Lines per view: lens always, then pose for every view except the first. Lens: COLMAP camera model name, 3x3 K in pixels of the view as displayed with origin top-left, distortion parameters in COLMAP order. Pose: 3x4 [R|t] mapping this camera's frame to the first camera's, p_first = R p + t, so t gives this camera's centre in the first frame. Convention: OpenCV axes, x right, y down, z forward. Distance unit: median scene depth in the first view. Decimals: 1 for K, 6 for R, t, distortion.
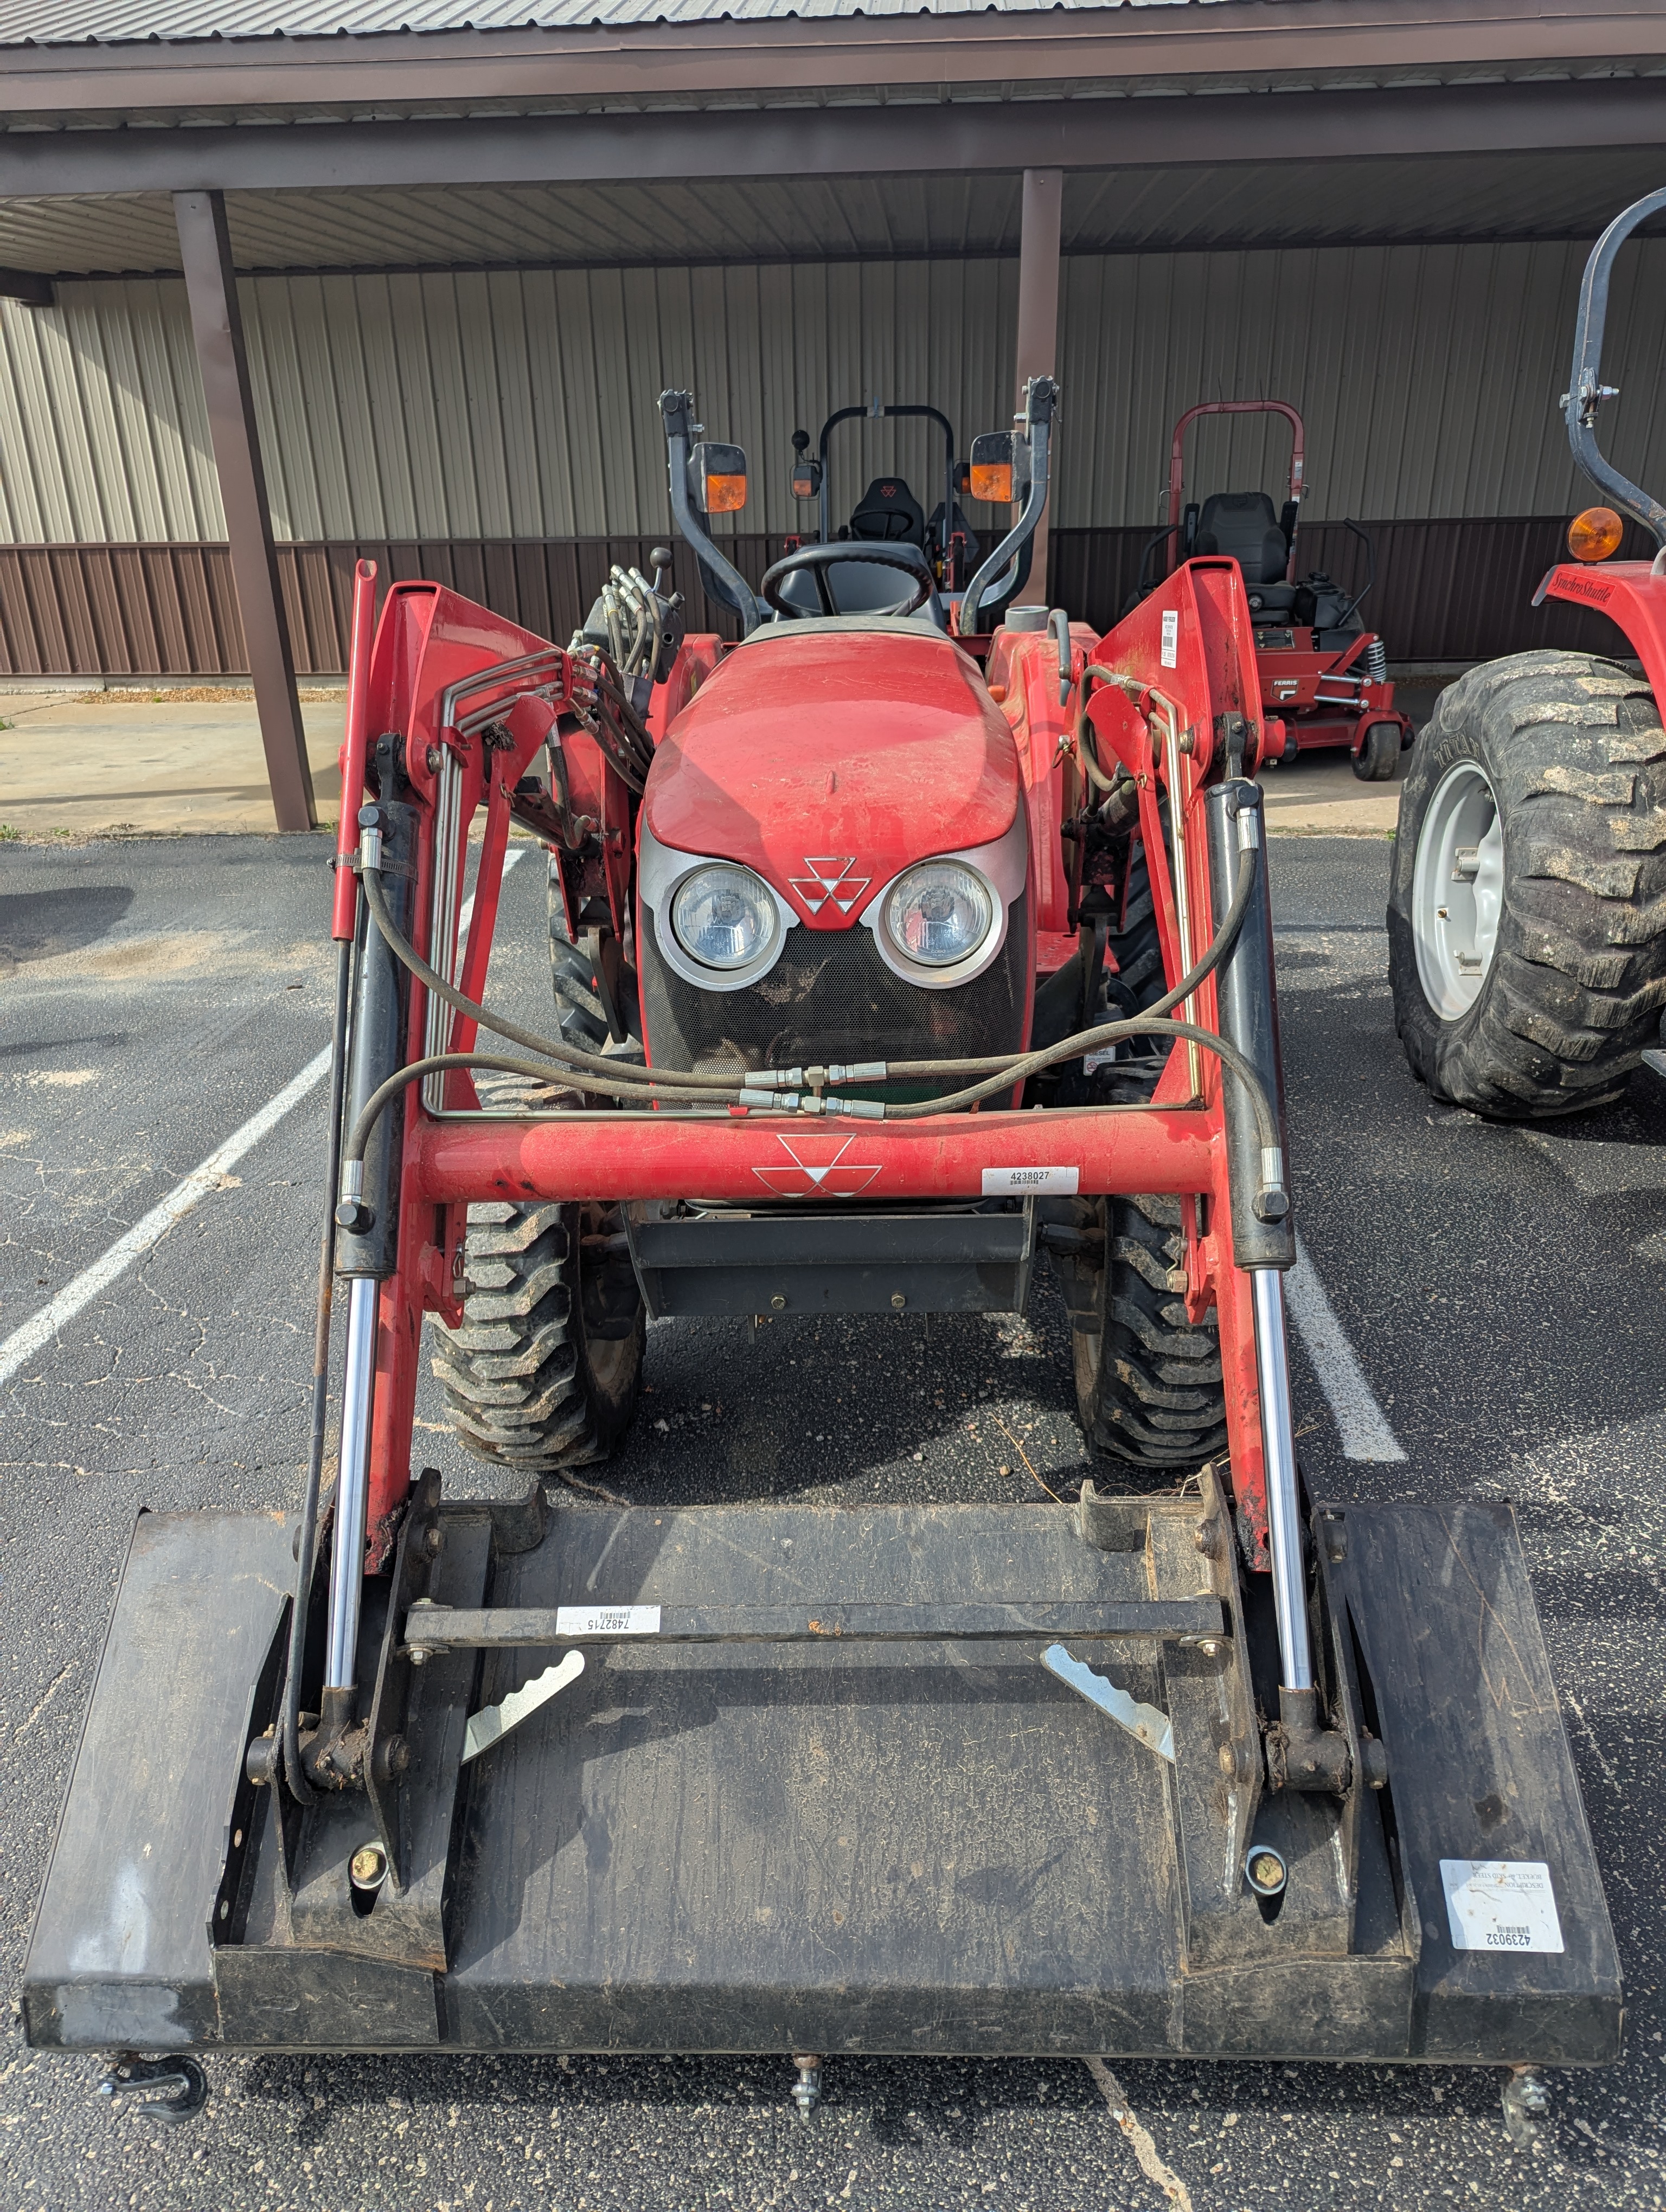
lens RADIAL K [[1563.7, 0, 835.0], [0, 1563.7, 1105.5], [0, 0, 1]] dist [0.045535, -0.032292]
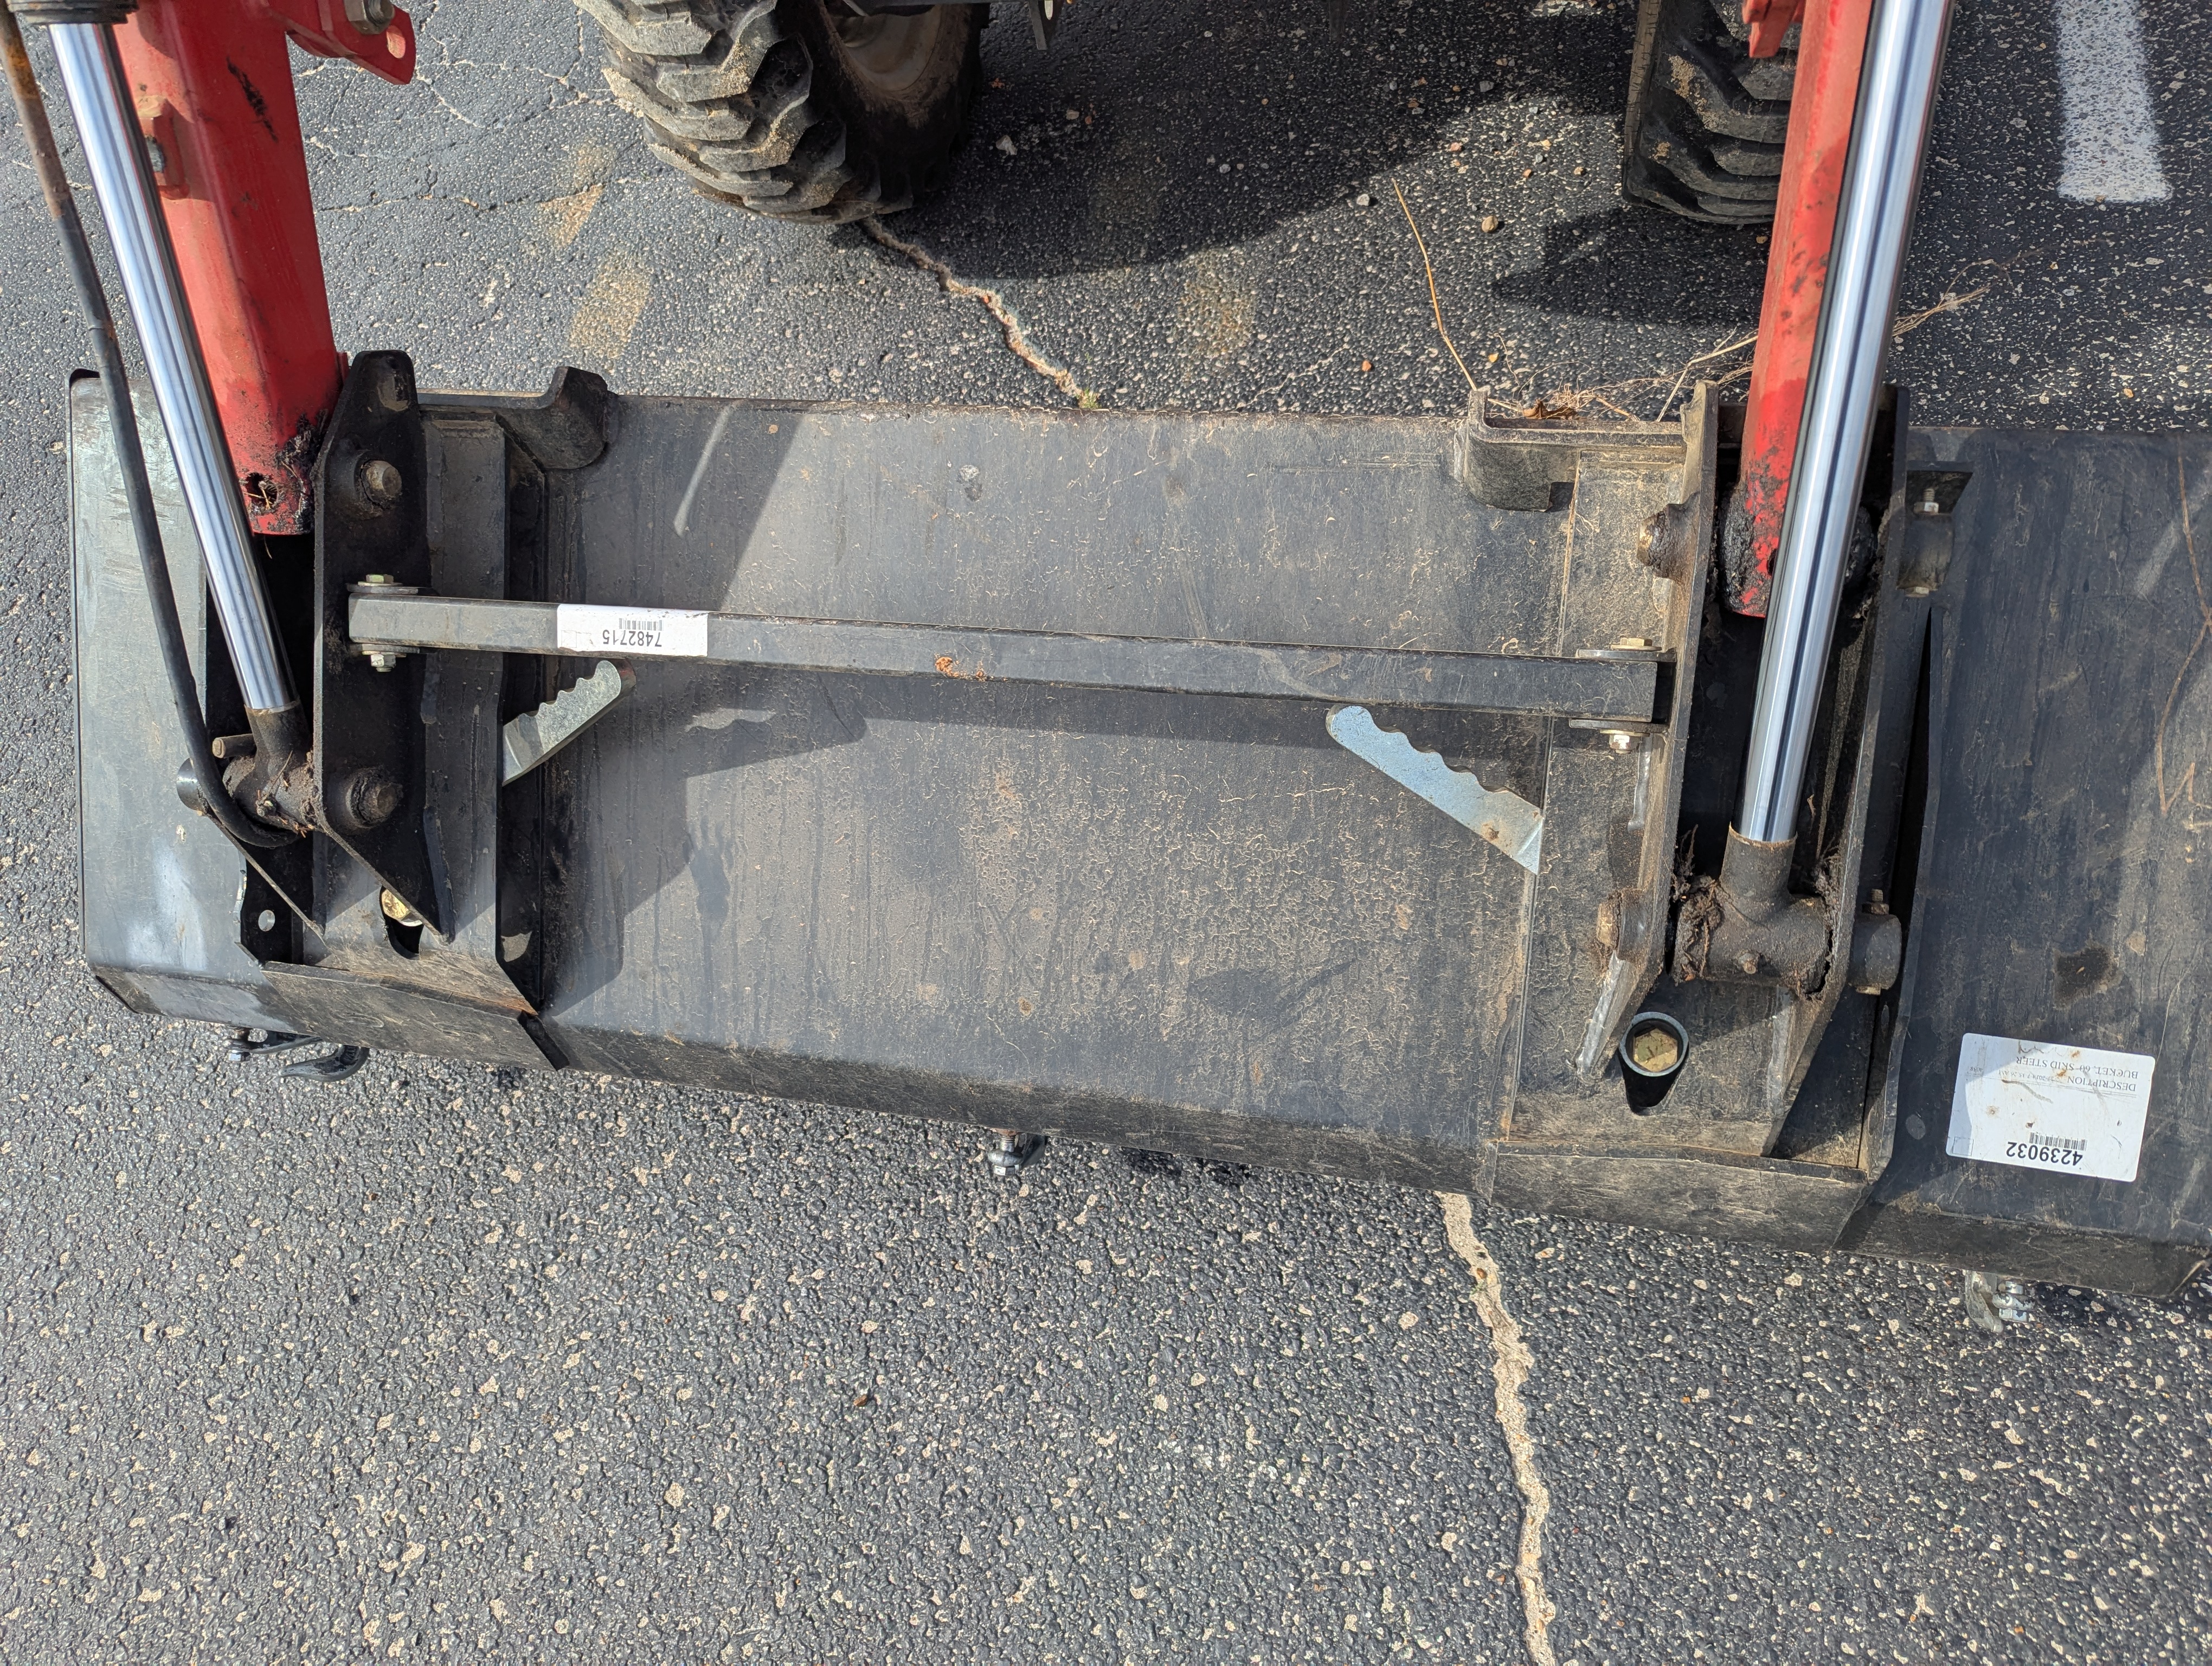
lens RADIAL K [[1563.7, 0, 1106.8], [0, 1563.7, 831.9], [0, 0, 1]] dist [0.045535, -0.032292]
pose [[0.978601, 0.076704, -0.190936, 0.161264], [0.060596, 0.779346, 0.623657, 0.011195], [0.196642, -0.621881, 0.758021, 0.498987]]
